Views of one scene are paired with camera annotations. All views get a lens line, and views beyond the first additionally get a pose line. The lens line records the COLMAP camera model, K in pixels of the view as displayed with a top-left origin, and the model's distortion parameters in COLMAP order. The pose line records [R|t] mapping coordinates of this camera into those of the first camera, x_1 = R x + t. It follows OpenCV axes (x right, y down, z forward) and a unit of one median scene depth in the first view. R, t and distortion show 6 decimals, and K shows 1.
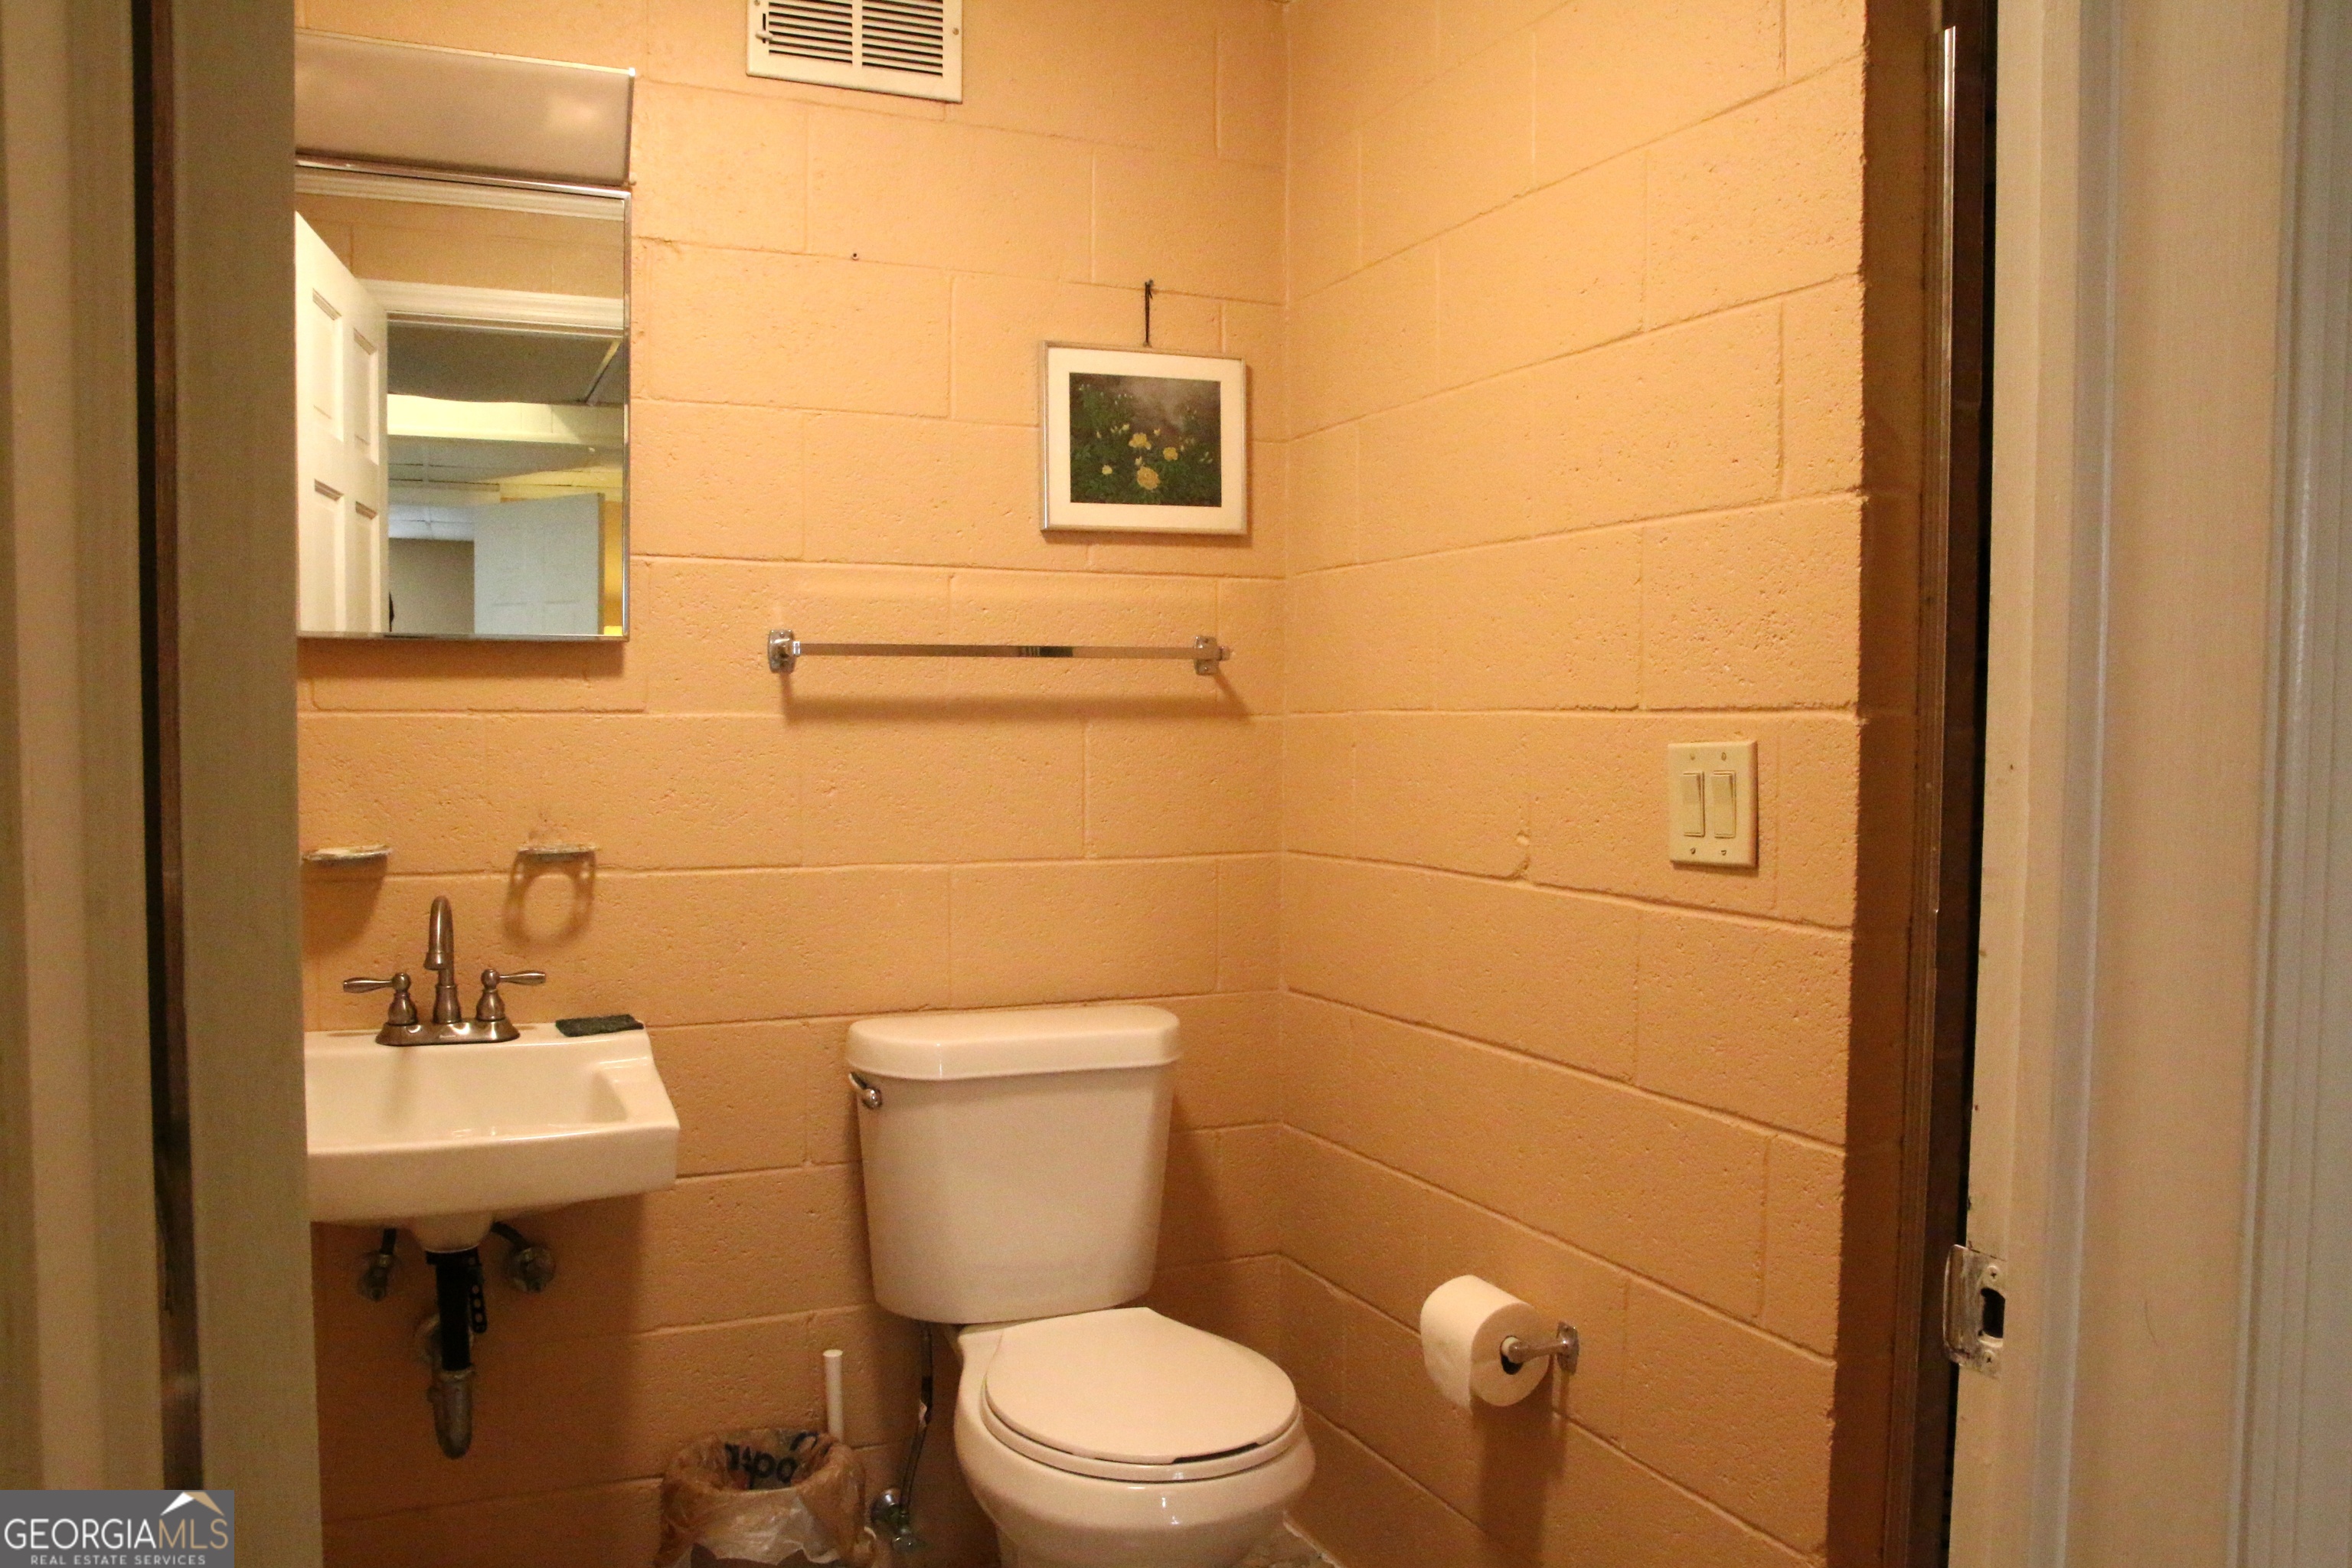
lens RADIAL K [[1765.1, 0, 1183.1], [0, 1765.1, 783.4], [0, 0, 1]] dist [-0.081679, 0.001212]
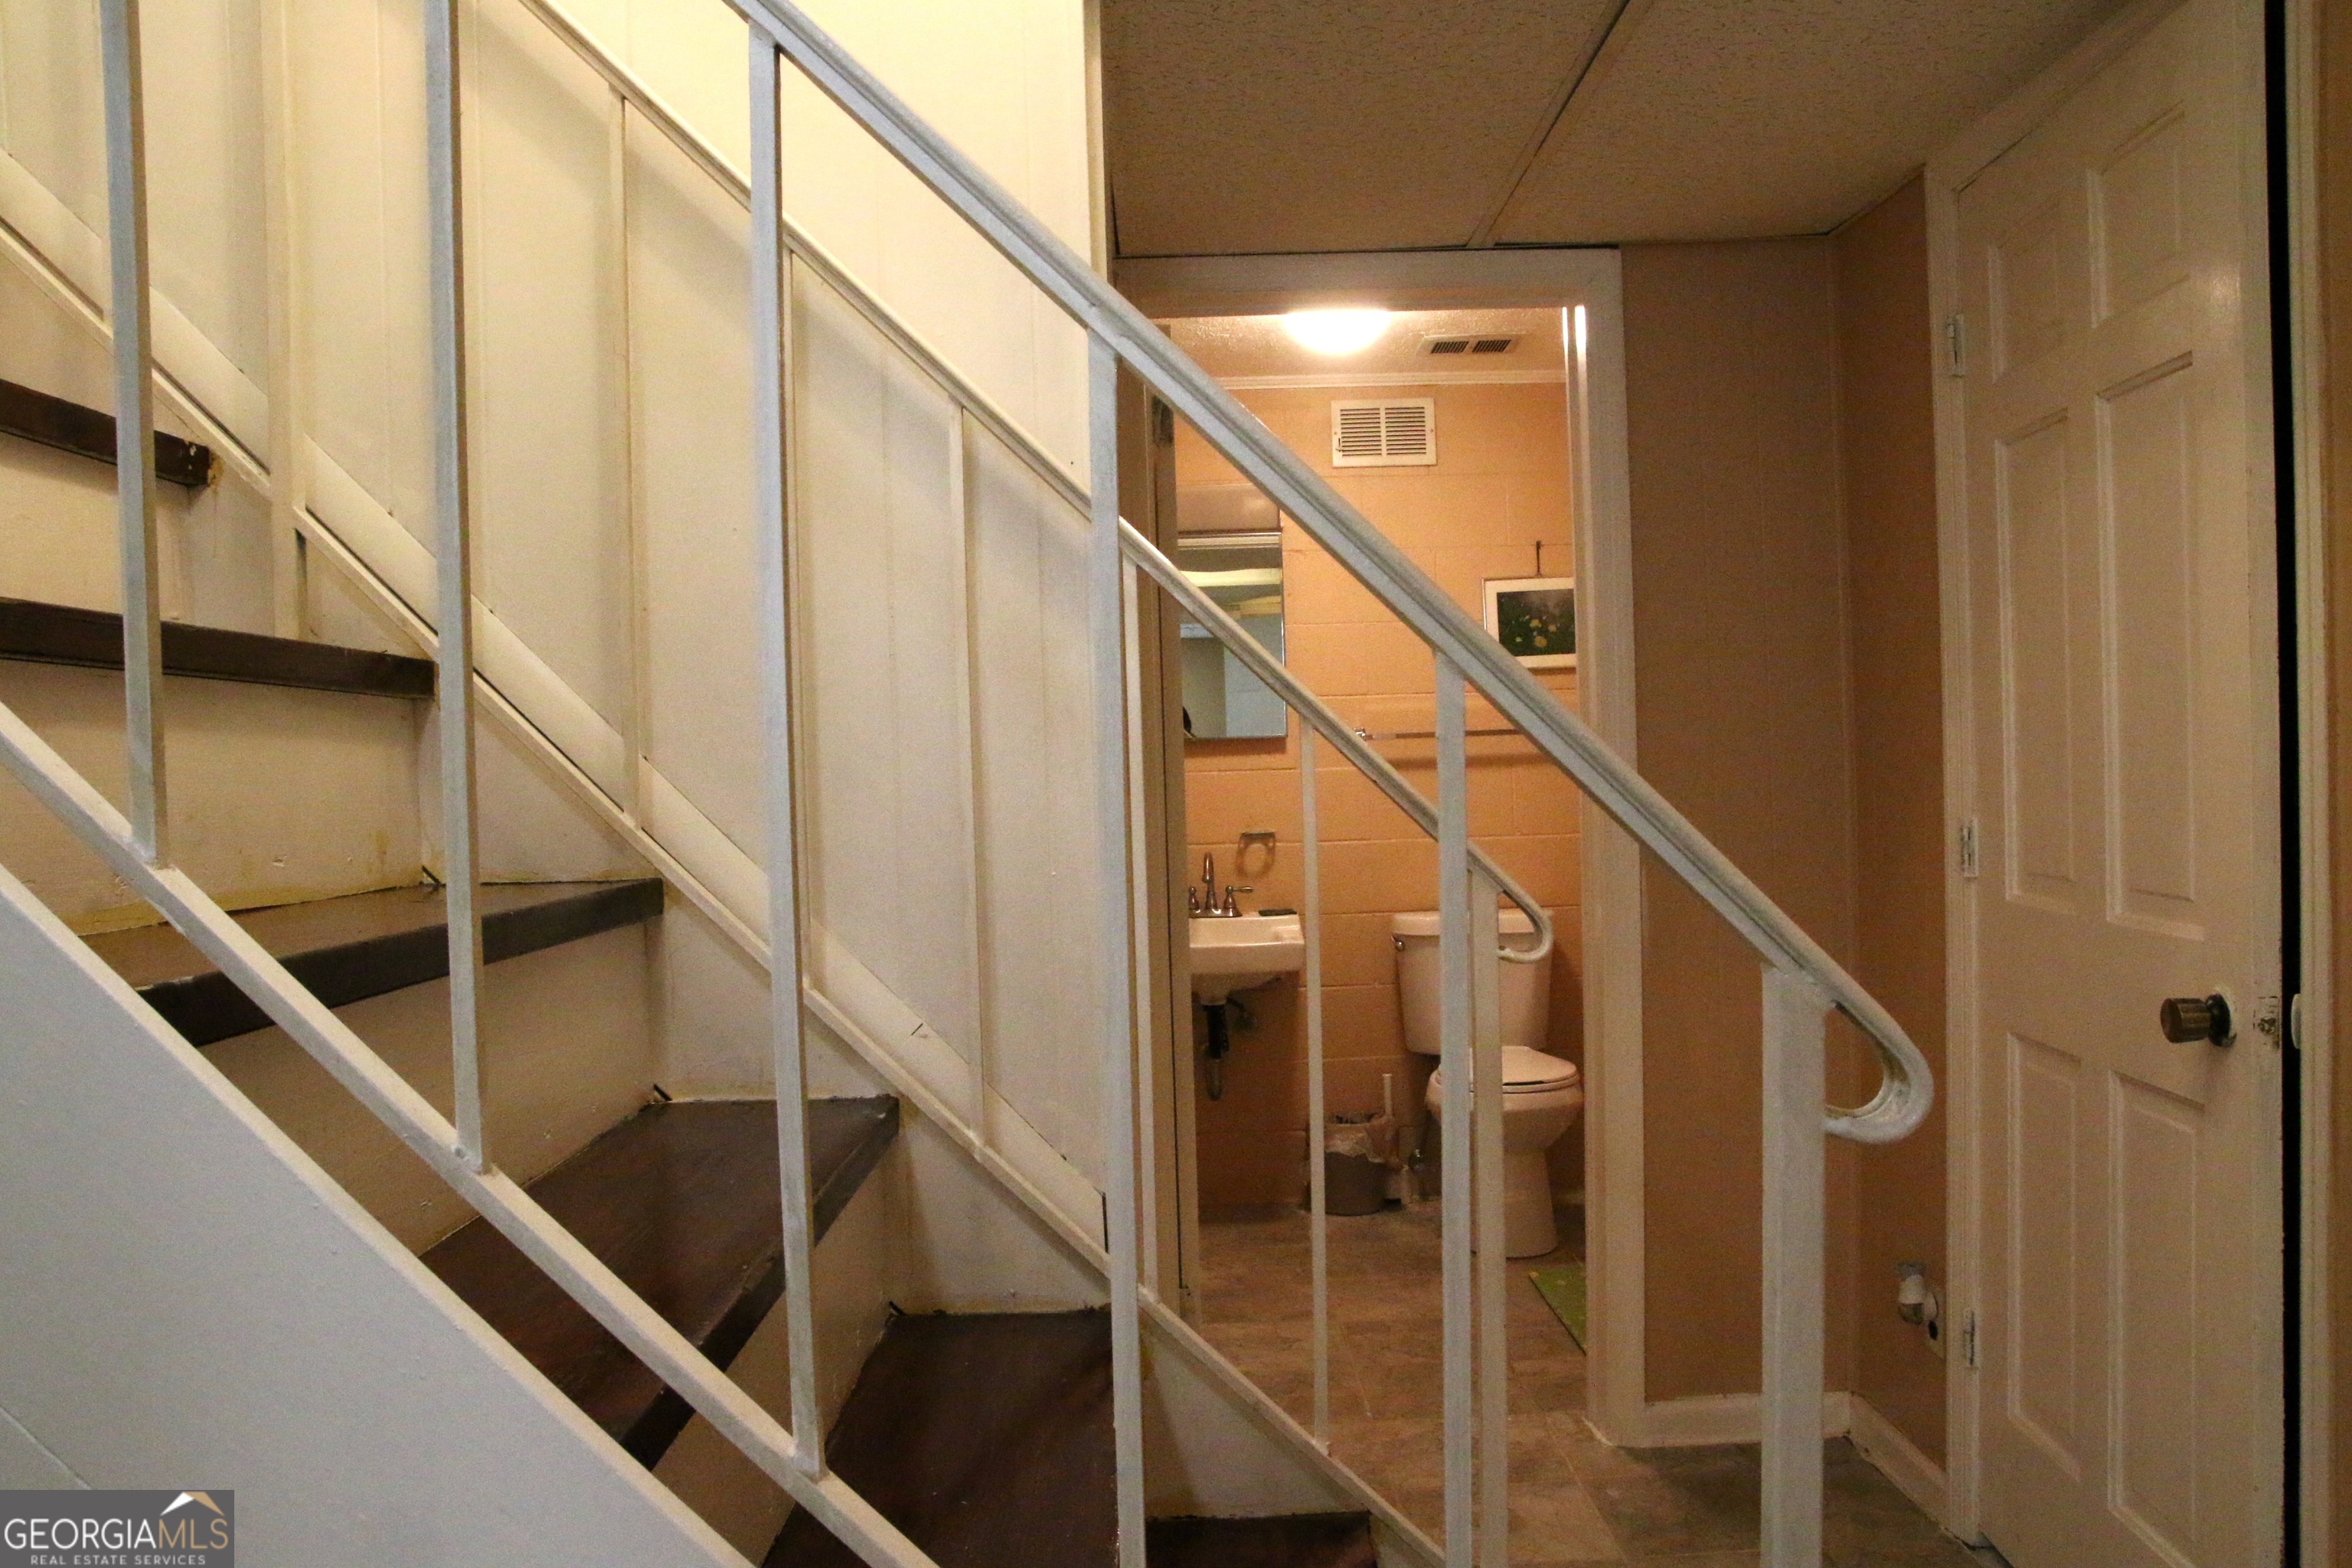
lens RADIAL K [[1765.1, 0, 1175.5], [0, 1765.1, 789.5], [0, 0, 1]] dist [-0.081679, 0.001212]
pose [[0.910388, -0.031748, -0.412536, 0.460595], [0.015552, 0.998973, -0.042558, 0.076170], [0.413463, 0.032328, 0.909947, -1.055702]]
